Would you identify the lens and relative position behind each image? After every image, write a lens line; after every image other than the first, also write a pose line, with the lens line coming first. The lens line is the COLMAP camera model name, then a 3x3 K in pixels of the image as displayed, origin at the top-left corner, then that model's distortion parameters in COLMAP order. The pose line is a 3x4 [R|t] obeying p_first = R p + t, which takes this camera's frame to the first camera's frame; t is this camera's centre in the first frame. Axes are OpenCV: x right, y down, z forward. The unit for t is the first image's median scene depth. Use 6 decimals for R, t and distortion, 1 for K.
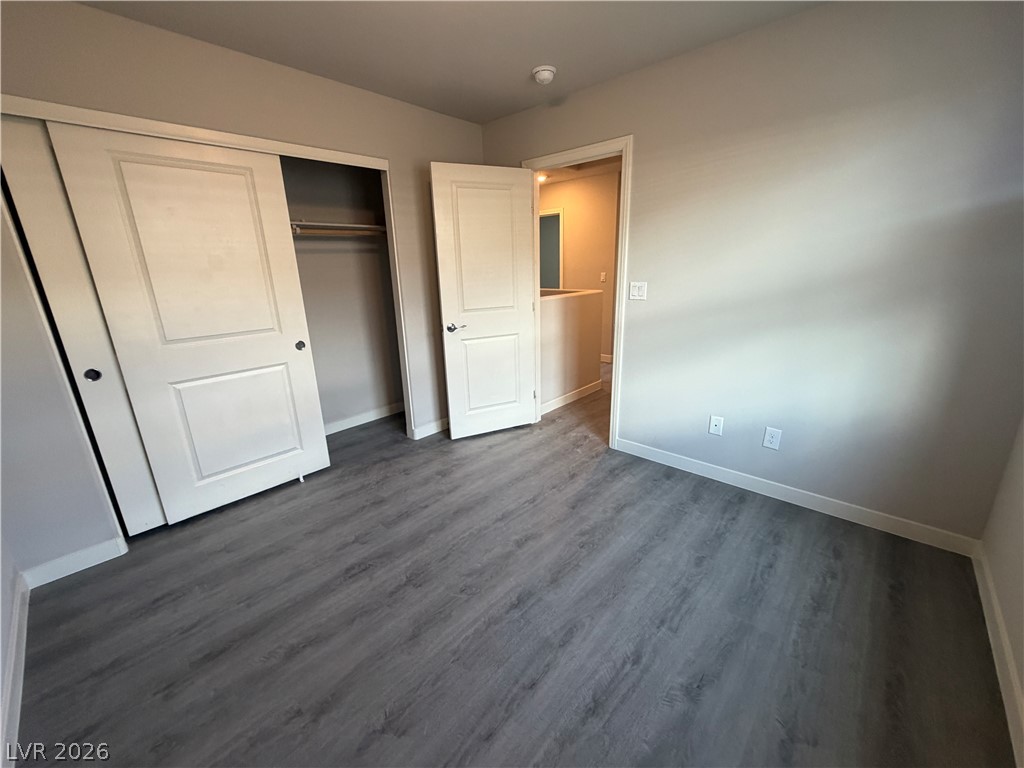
lens RADIAL K [[408.0, 0, 510.0], [0, 408.0, 384.9], [0, 0, 1]] dist [-0.000468, -0.000265]
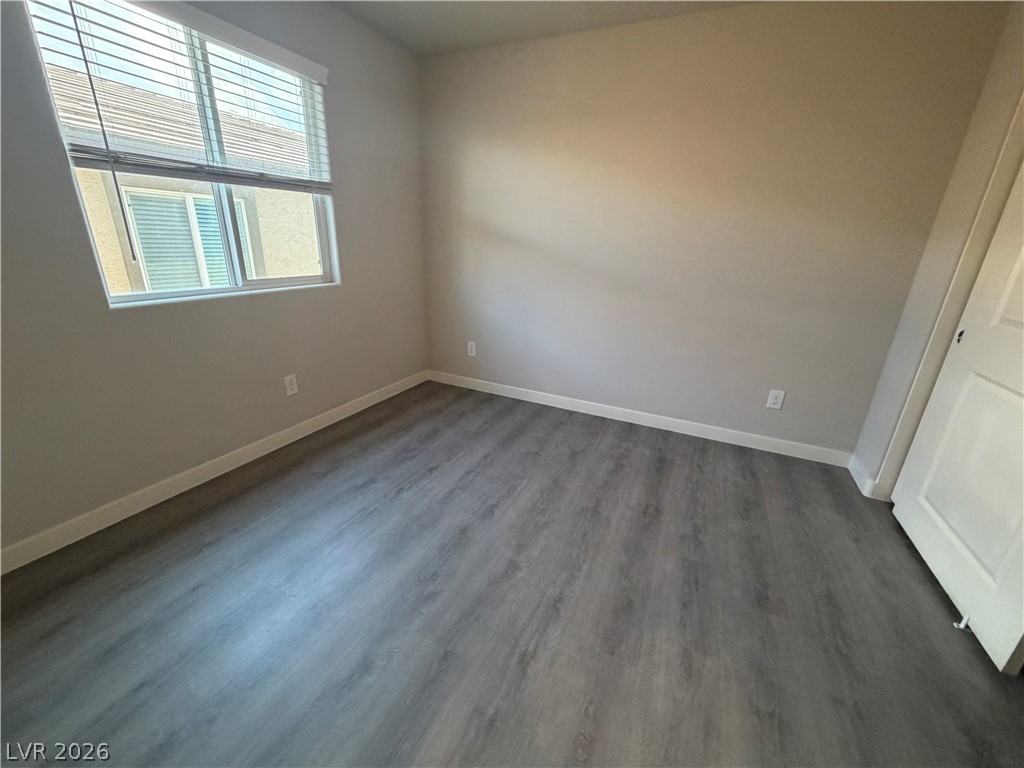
lens RADIAL K [[408.0, 0, 510.0], [0, 408.0, 384.9], [0, 0, 1]] dist [-0.000468, -0.000265]
pose [[-0.953688, 0.091807, -0.286444, 0.256641], [-0.096252, 0.809071, 0.579775, -0.407149], [0.284981, 0.580495, -0.762765, 1.602127]]
